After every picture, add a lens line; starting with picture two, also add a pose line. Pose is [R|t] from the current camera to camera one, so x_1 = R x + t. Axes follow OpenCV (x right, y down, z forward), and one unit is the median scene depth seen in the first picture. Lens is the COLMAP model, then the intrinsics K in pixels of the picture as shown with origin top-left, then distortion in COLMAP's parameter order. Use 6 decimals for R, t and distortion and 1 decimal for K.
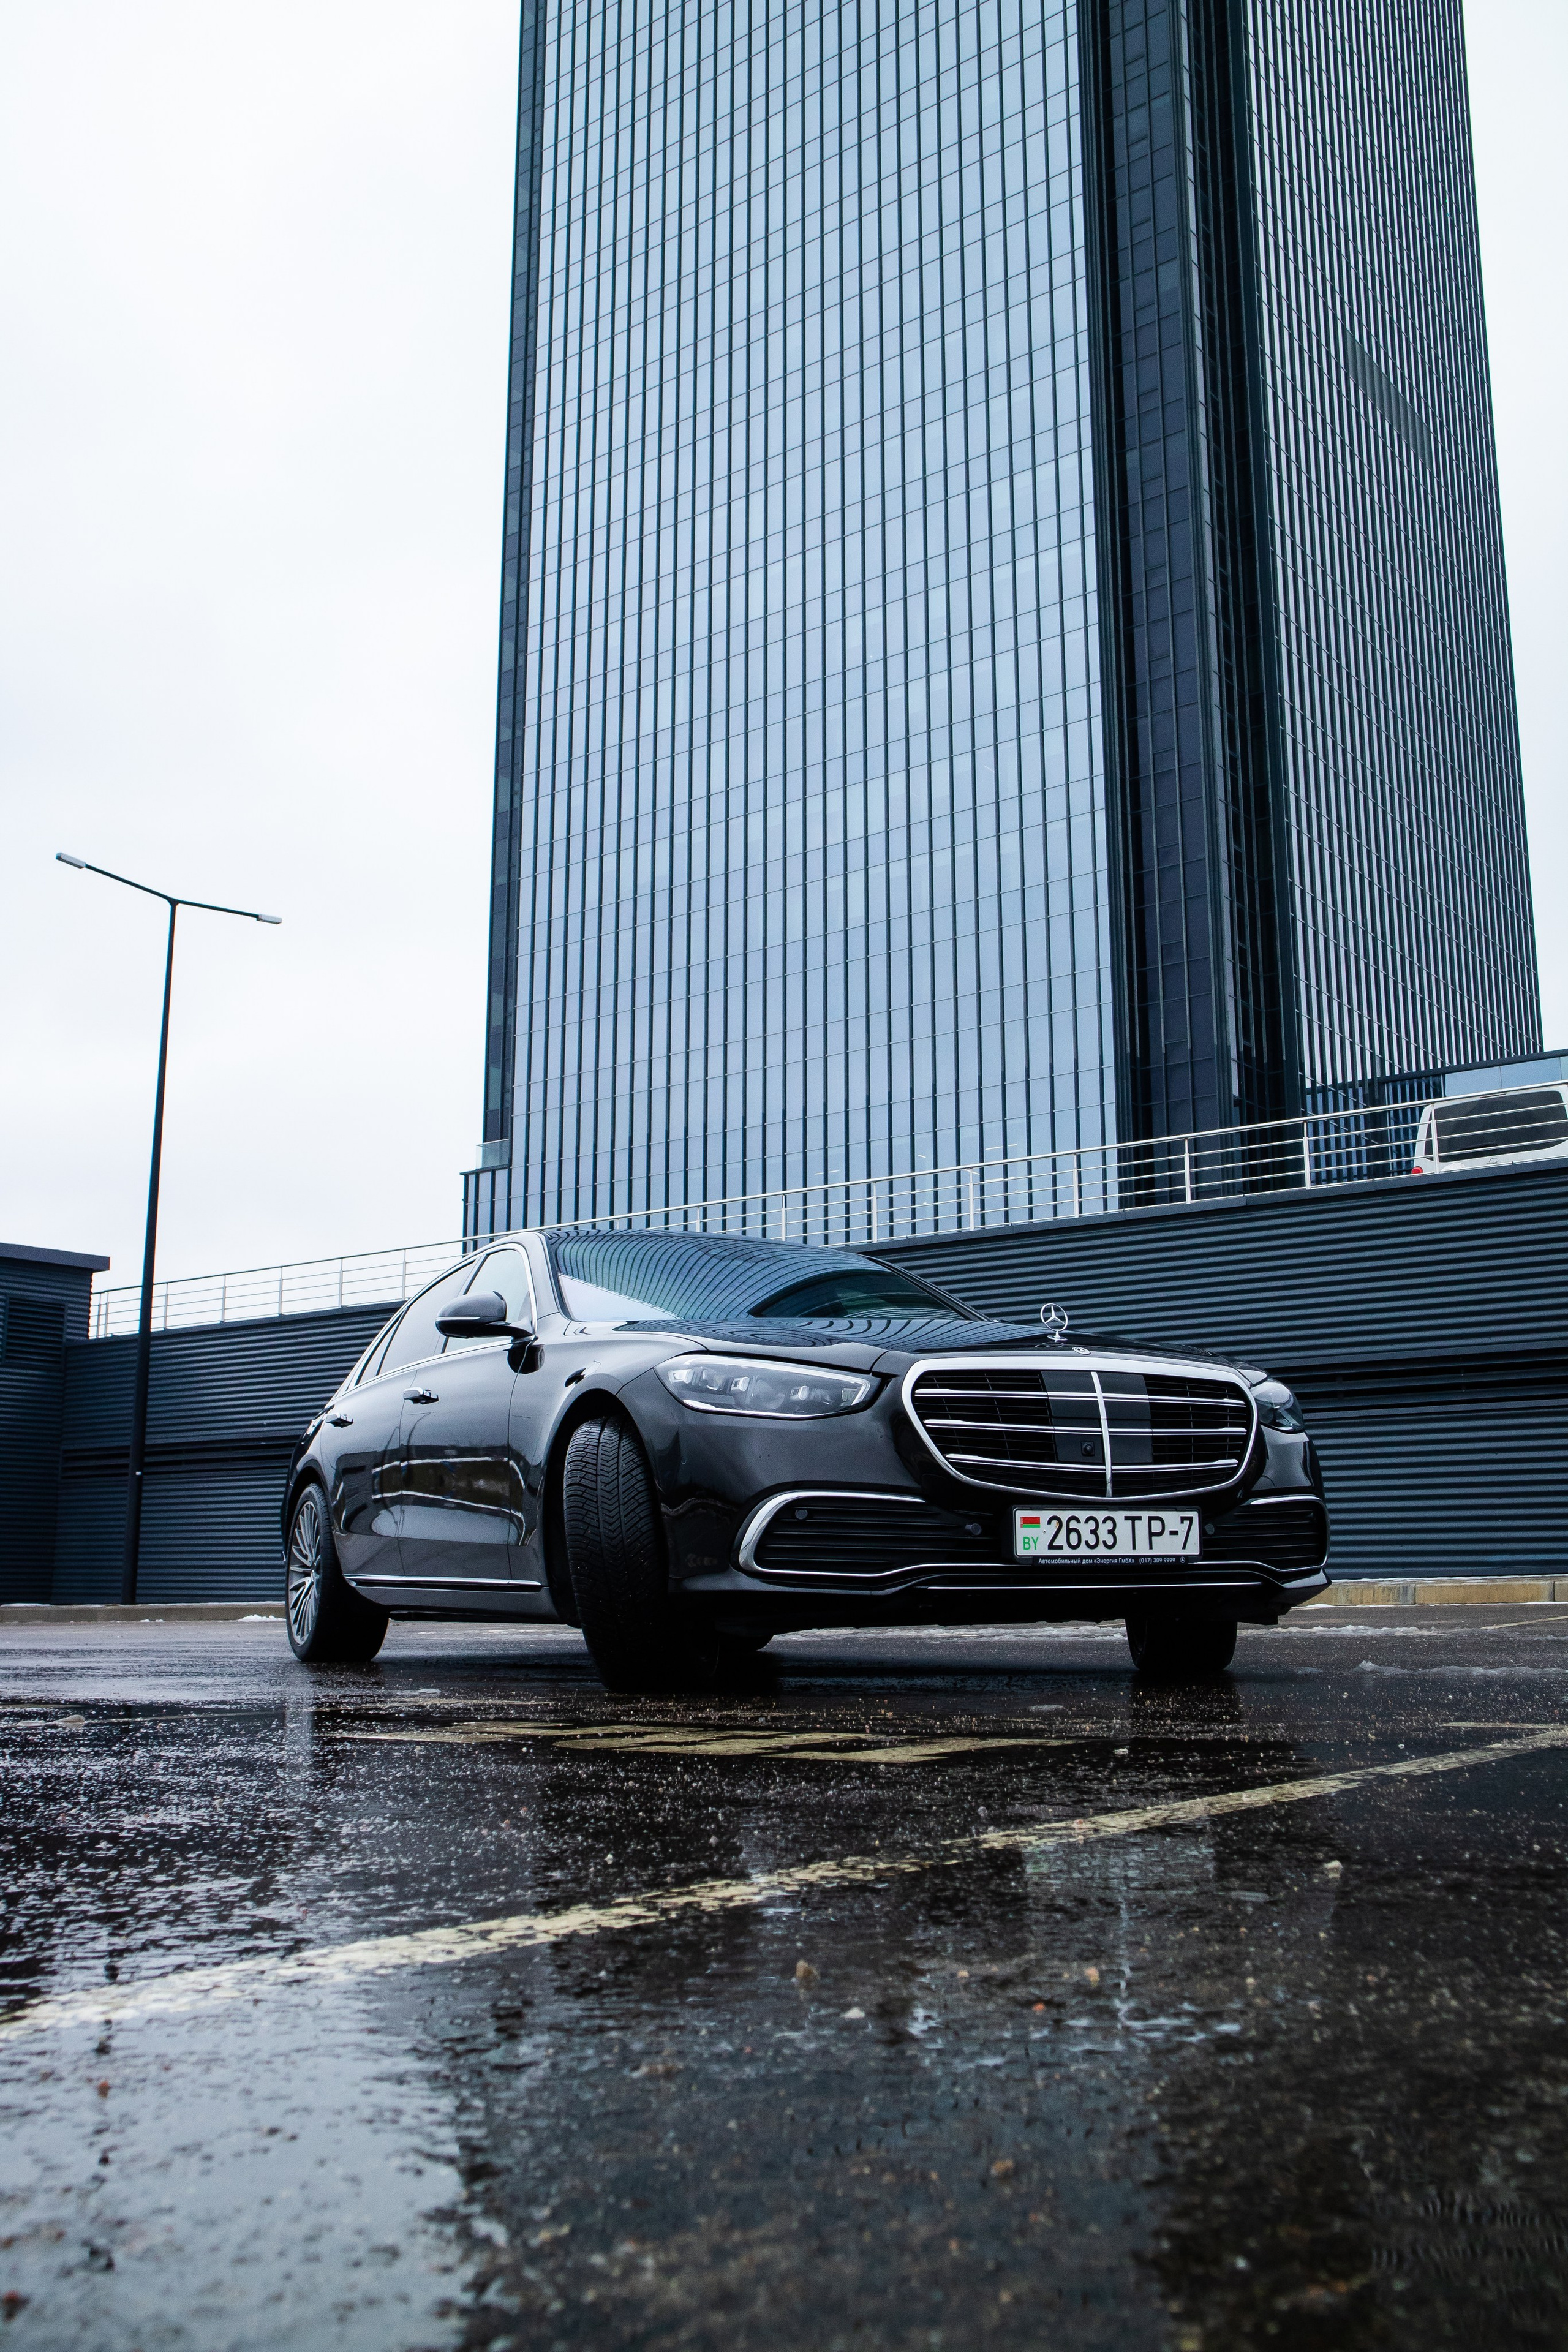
lens RADIAL K [[2074.0, 0, 771.6], [0, 2074.0, 1185.9], [0, 0, 1]] dist [-0.051681, 0.003362]
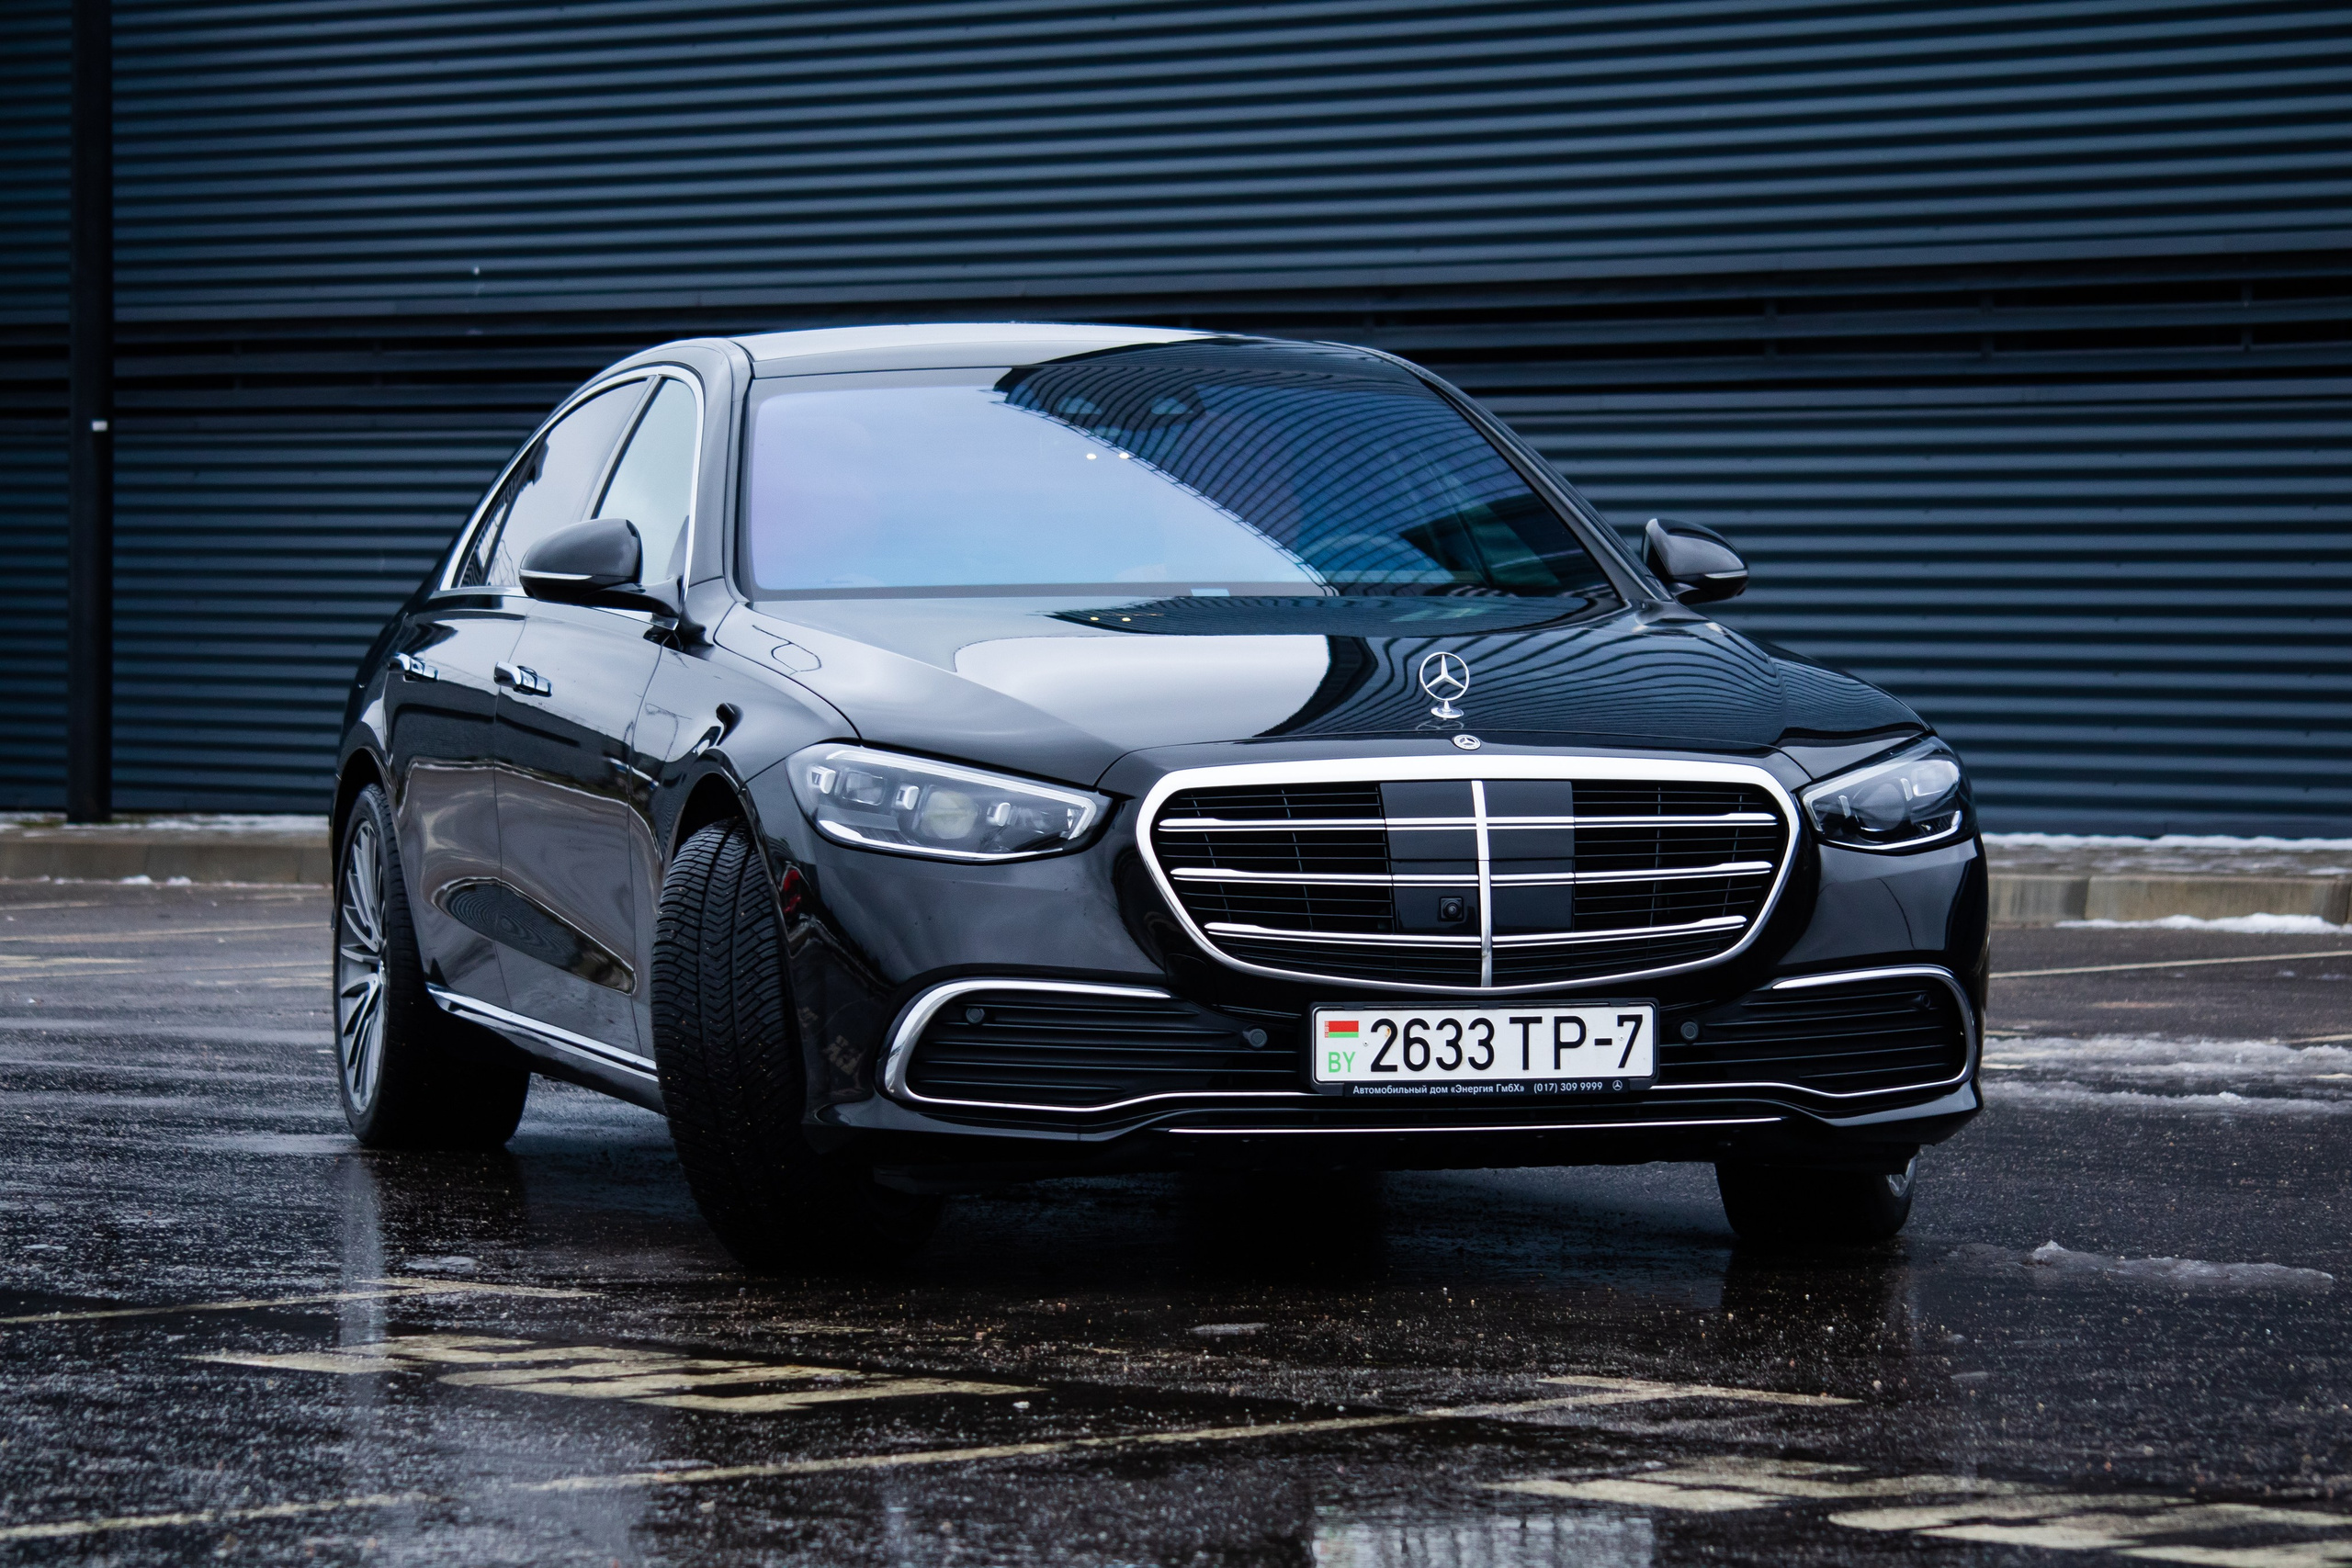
lens RADIAL K [[8512.2, 0, 1142.8], [0, 8512.2, 783.5], [0, 0, 1]] dist [0.246265, 1.603888]
pose [[0.983436, 0.010452, -0.180955, 0.266288], [0.028545, 0.976948, 0.211561, -0.230359], [0.178995, -0.213222, 0.960467, -0.743176]]
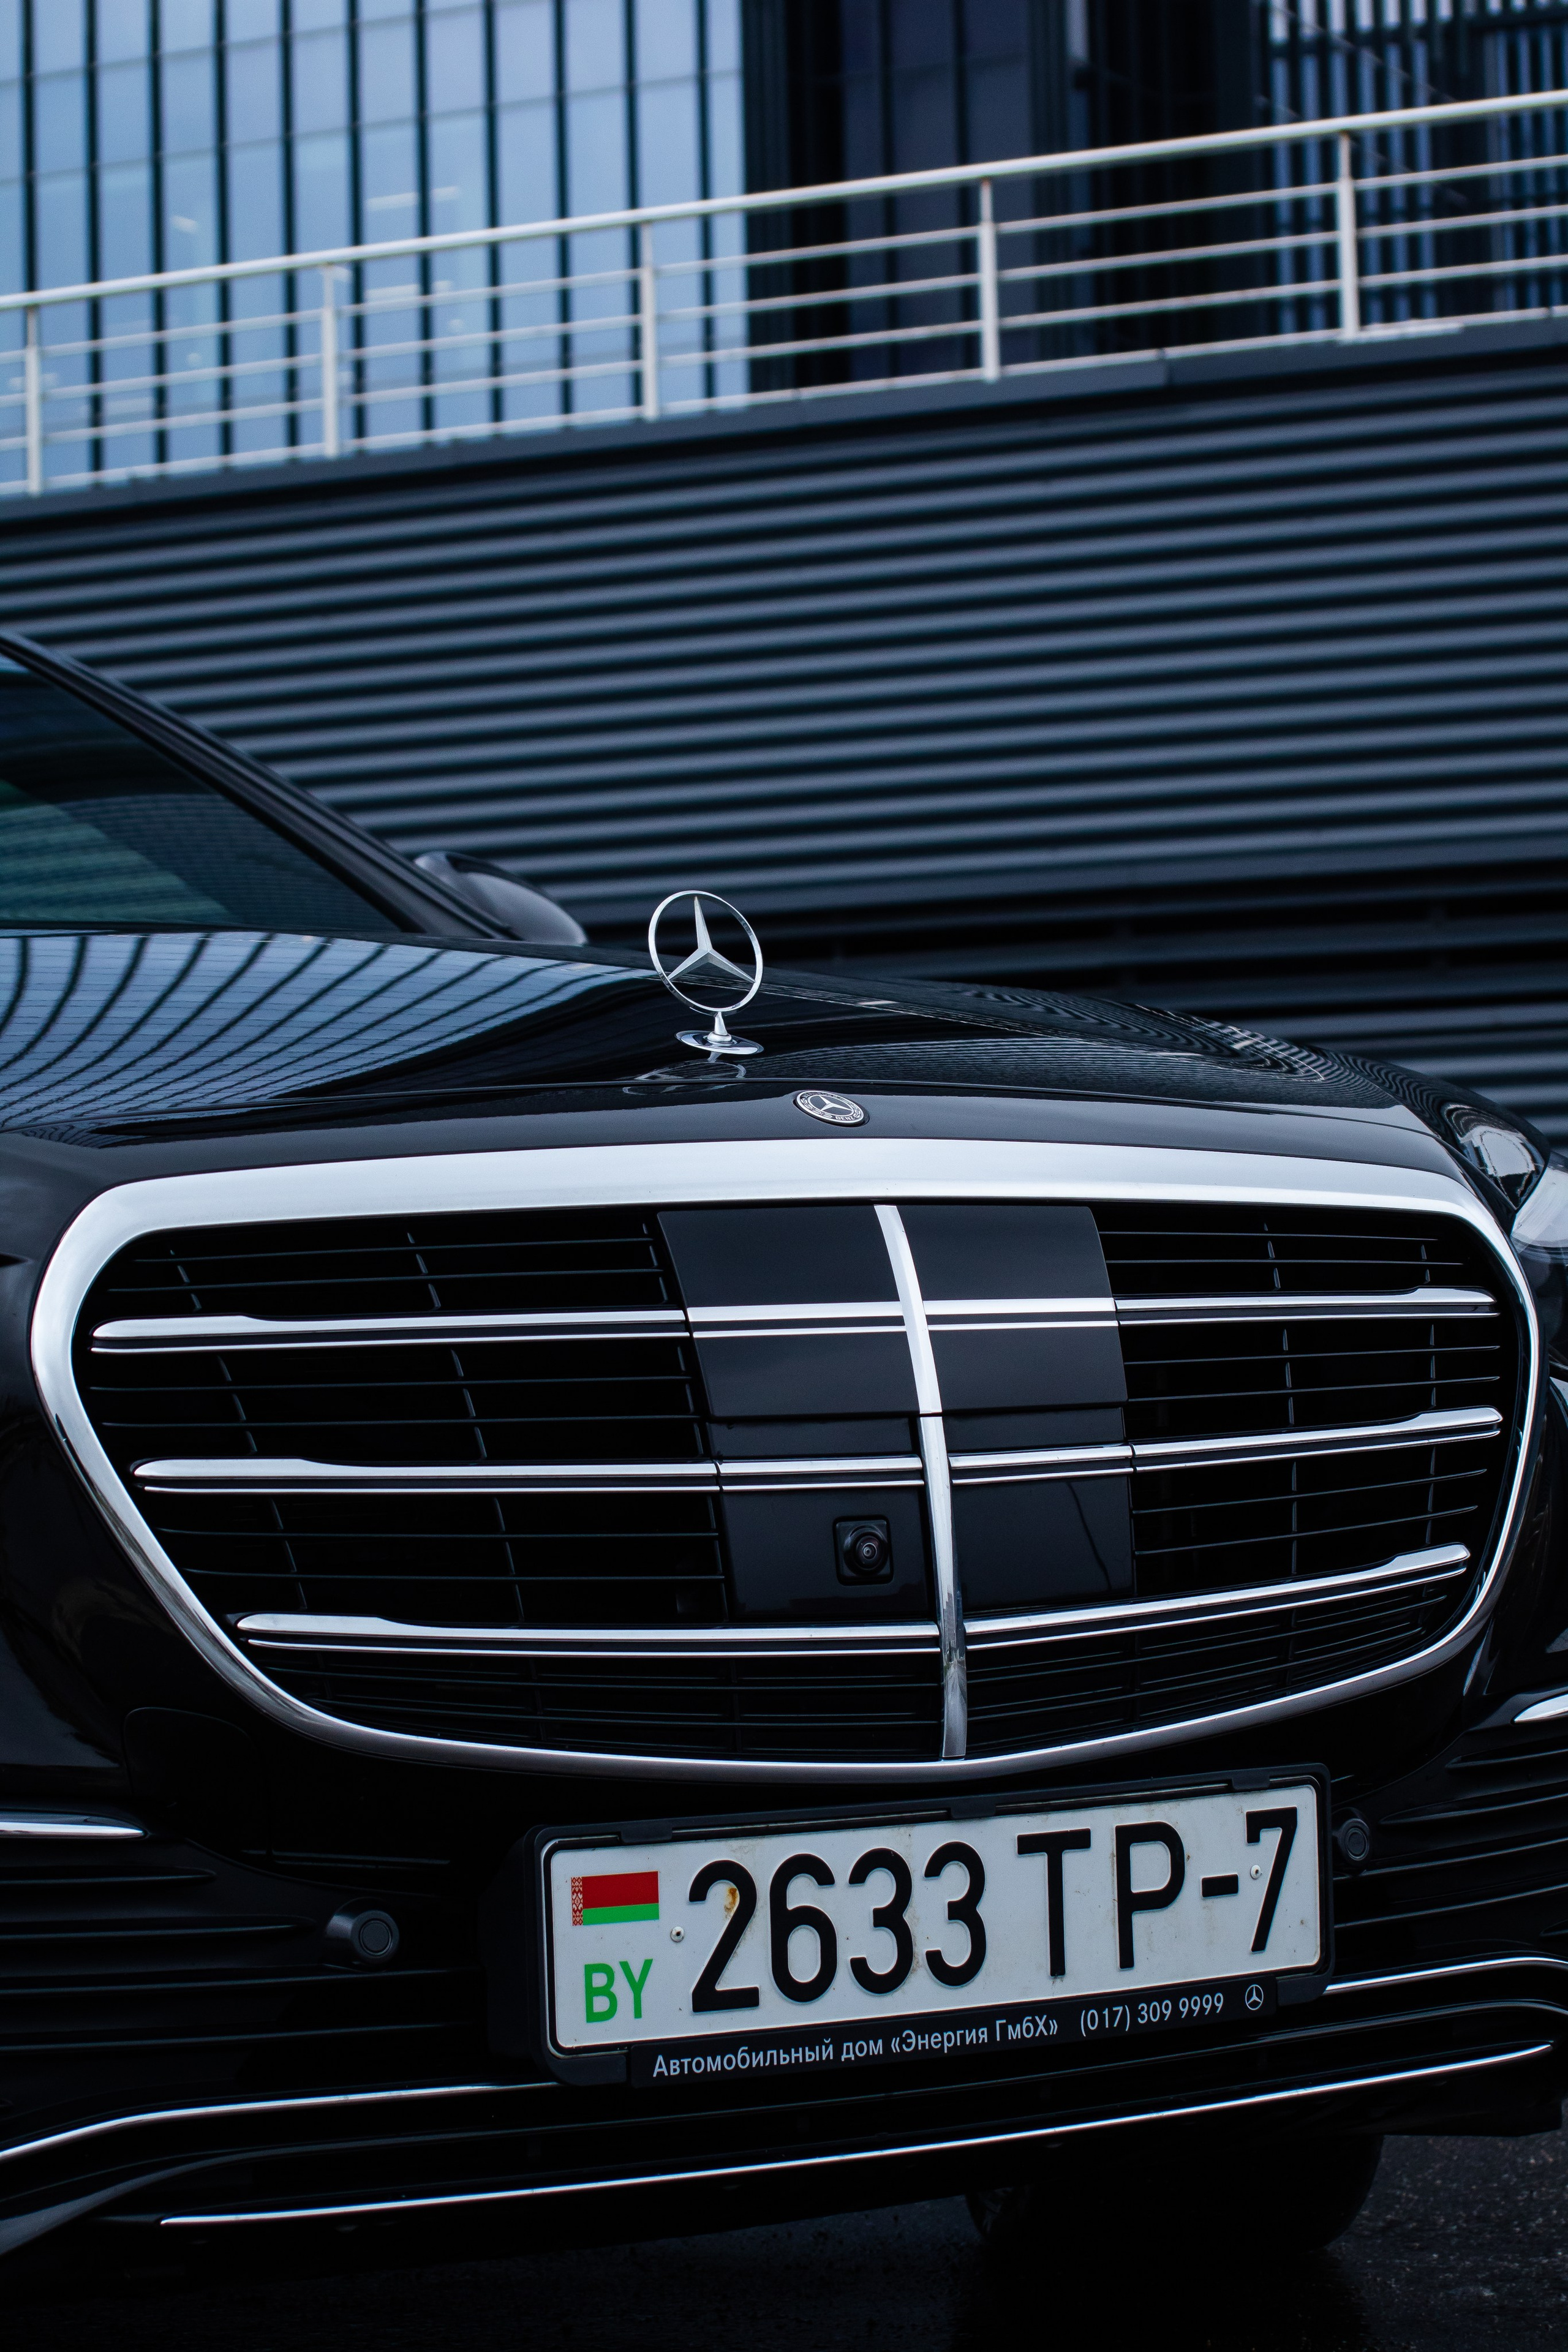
lens RADIAL K [[5796.7, 0, 784.0], [0, 5796.7, 1176.0], [0, 0, 1]] dist [-0.258787, 0.542303]
pose [[0.984766, -0.017806, 0.172972, 0.017976], [-0.008259, 0.988831, 0.148809, -0.004076], [-0.173690, -0.147971, 0.973620, 0.198605]]
